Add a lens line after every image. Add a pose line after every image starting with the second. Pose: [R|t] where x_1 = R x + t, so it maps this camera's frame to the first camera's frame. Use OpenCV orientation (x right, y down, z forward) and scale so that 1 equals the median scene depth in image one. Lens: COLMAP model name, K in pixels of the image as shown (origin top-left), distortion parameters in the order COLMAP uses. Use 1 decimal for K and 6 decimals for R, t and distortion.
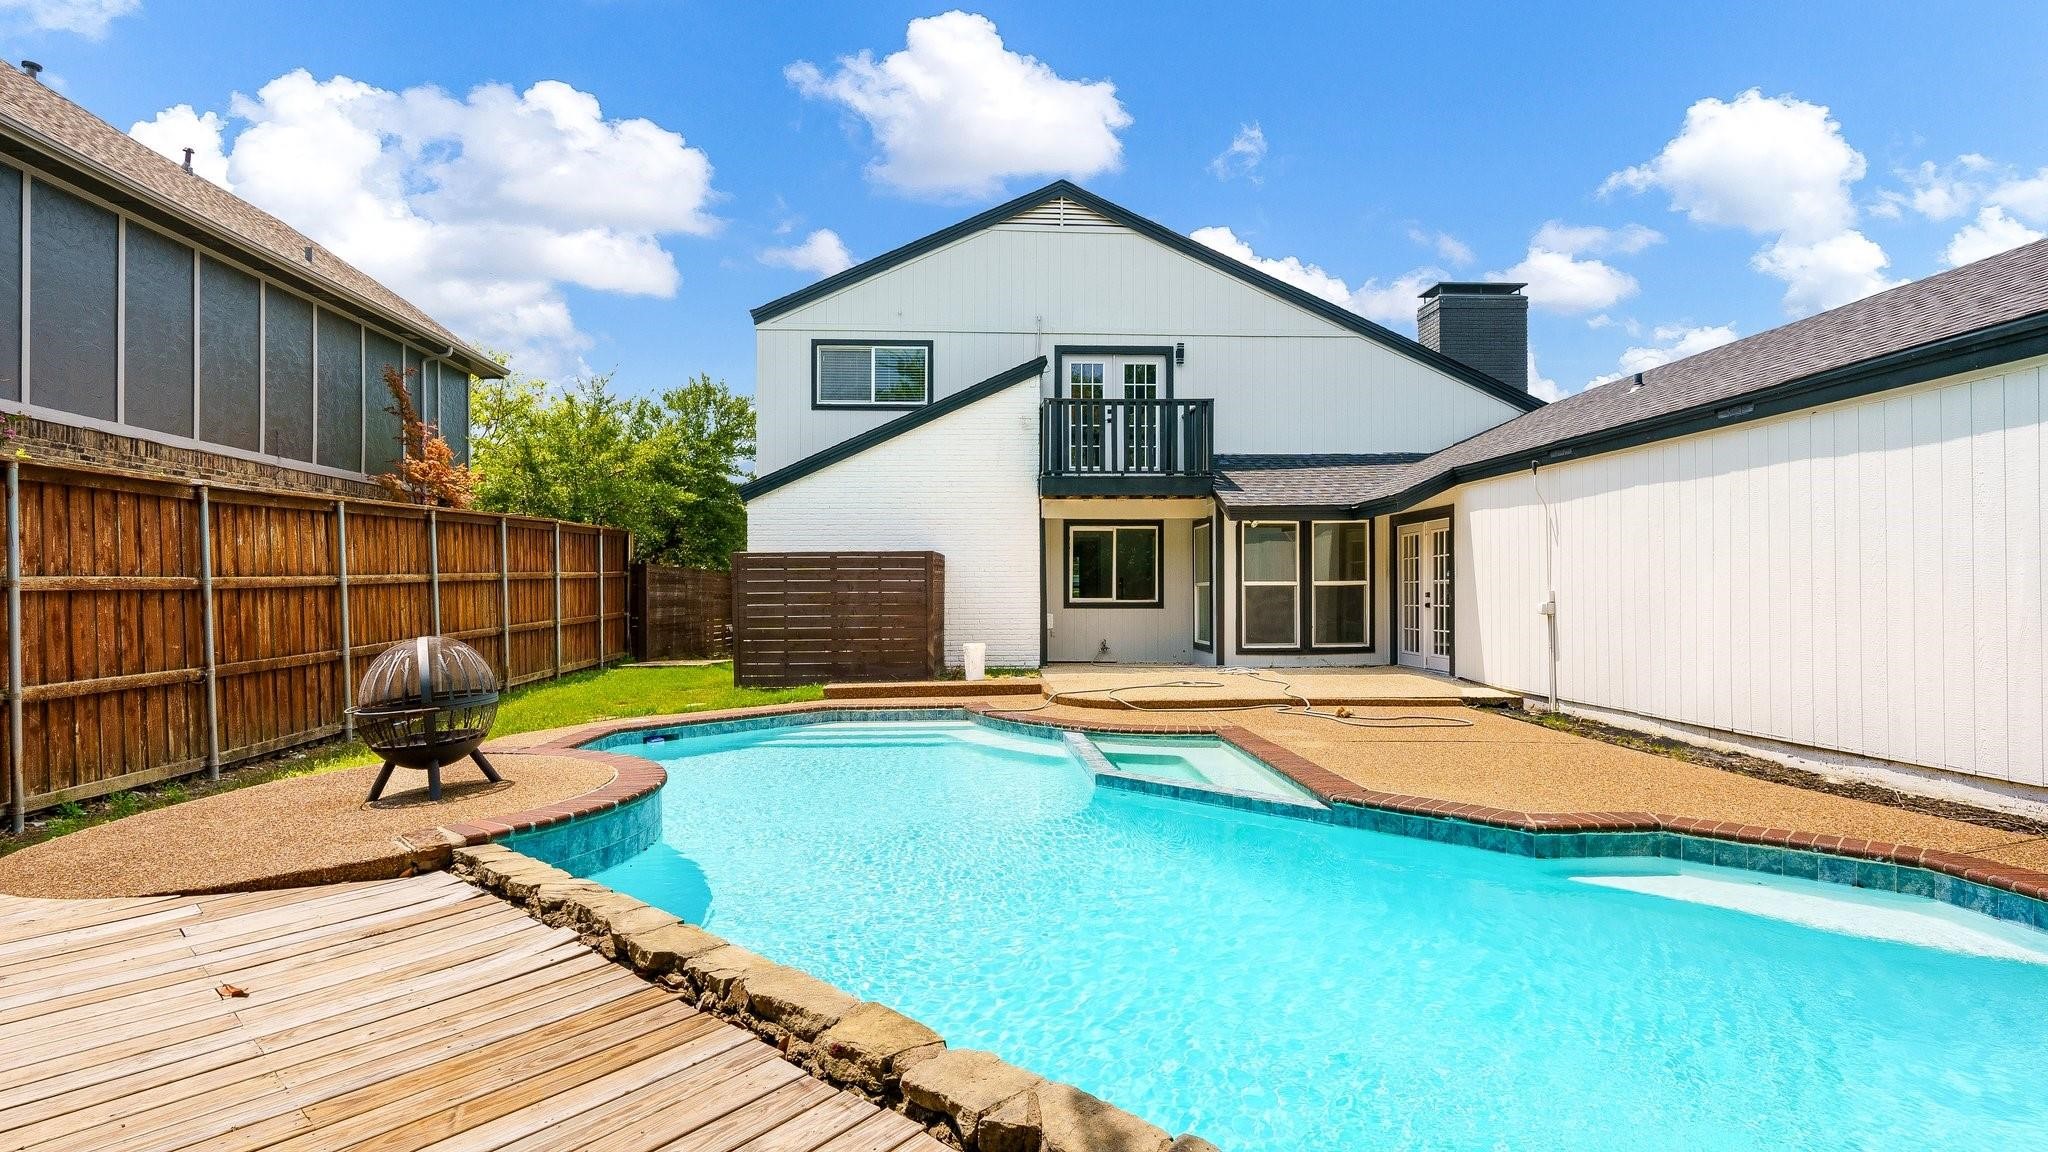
lens RADIAL K [[1028.2, 0, 1029.2], [0, 1028.2, 603.9], [0, 0, 1]] dist [-0.000382, -0.000480]
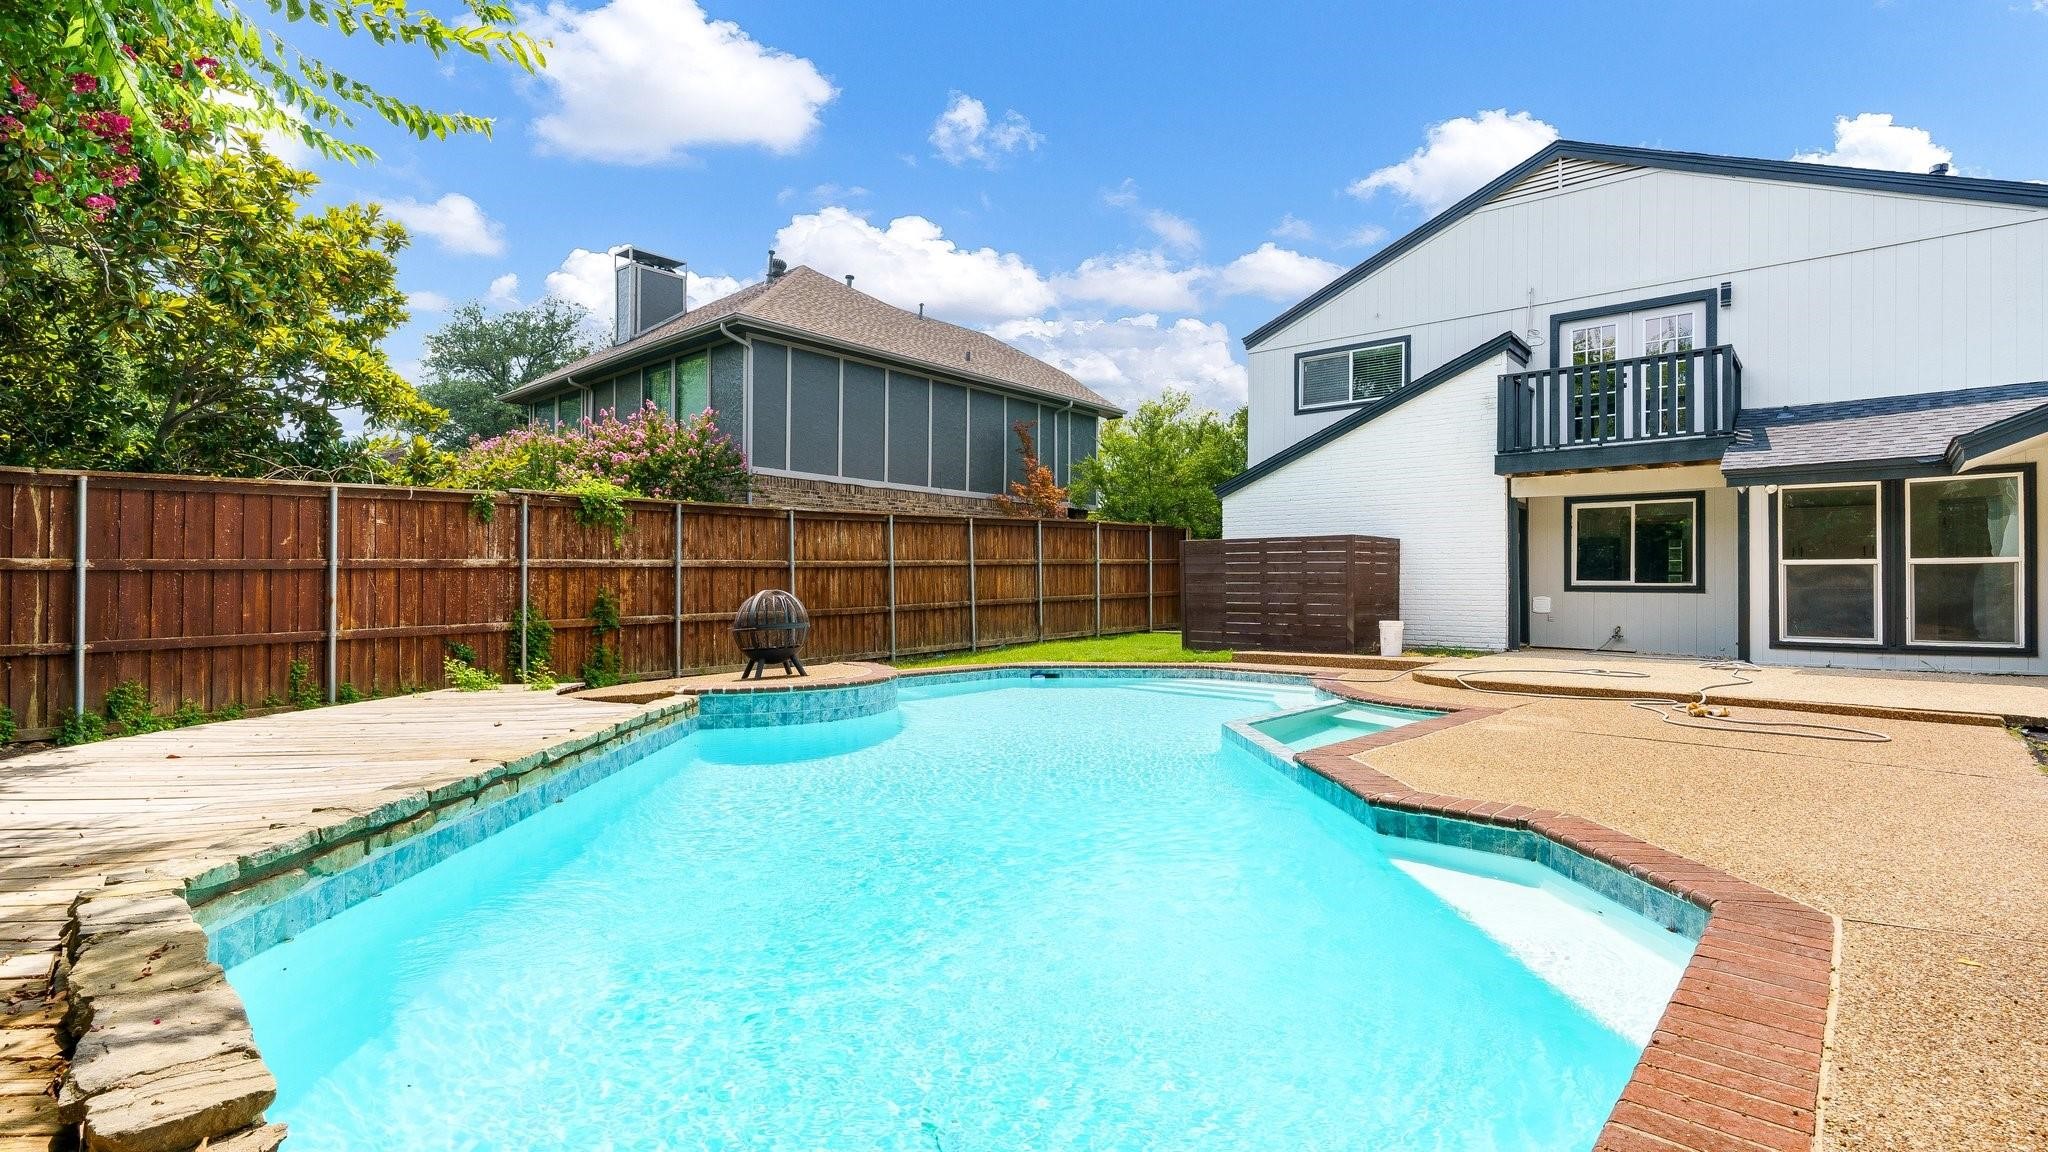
lens RADIAL K [[917.1, 0, 1024.0], [0, 917.1, 576.0], [0, 0, 1]] dist [0.009819, -0.000112]
pose [[0.725938, -0.000984, -0.687760, 0.305773], [-0.011898, 0.999831, -0.013988, 0.009520], [0.687657, 0.018338, 0.725804, 0.056823]]
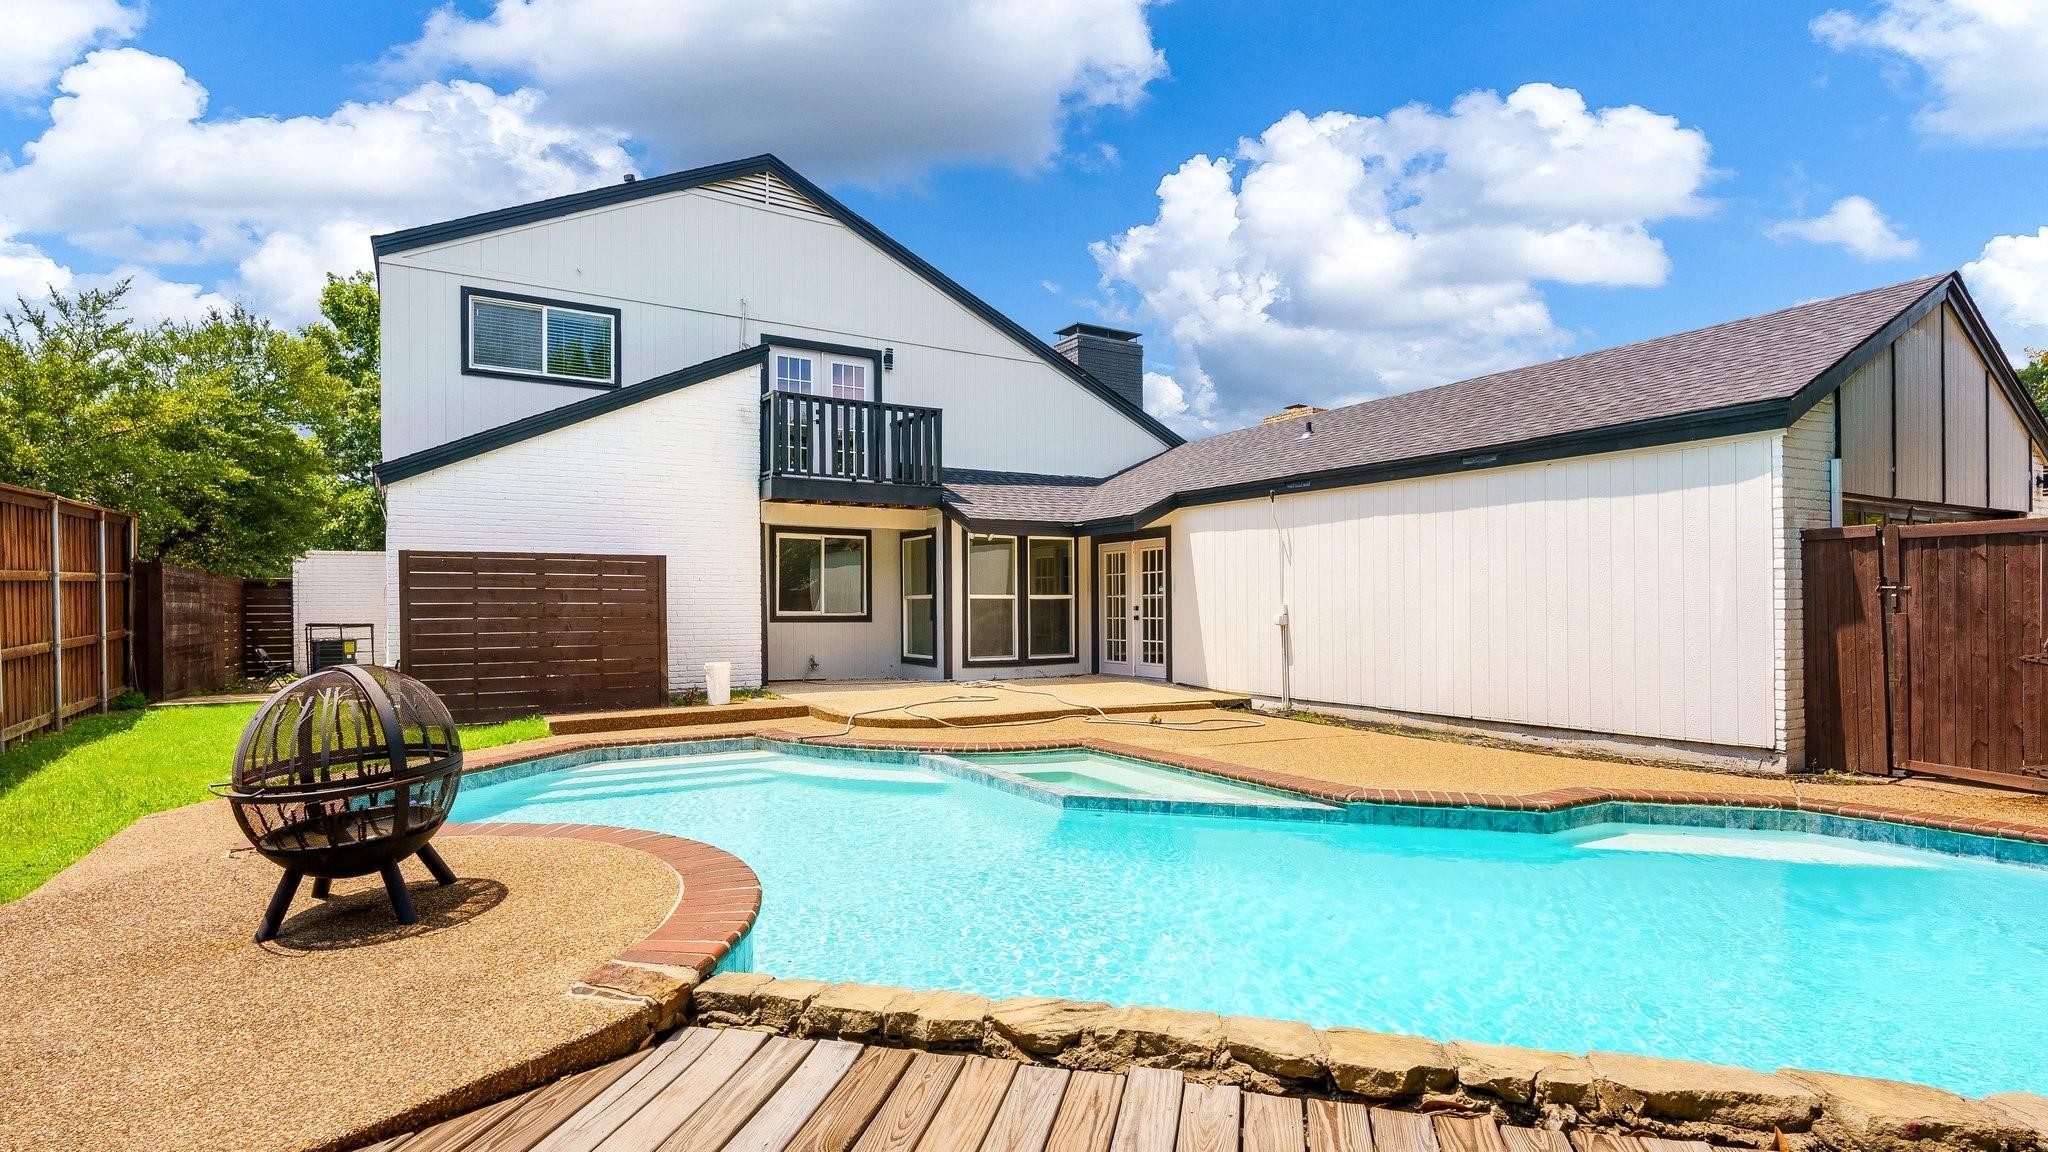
lens RADIAL K [[1011.1, 0, 1079.8], [0, 1011.1, 621.8], [0, 0, 1]] dist [-0.001841, -0.000771]
pose [[0.879502, -0.003949, 0.475880, -0.182778], [0.002635, 0.999991, 0.003429, 0.001707], [-0.475889, -0.001762, 0.879504, 0.092492]]
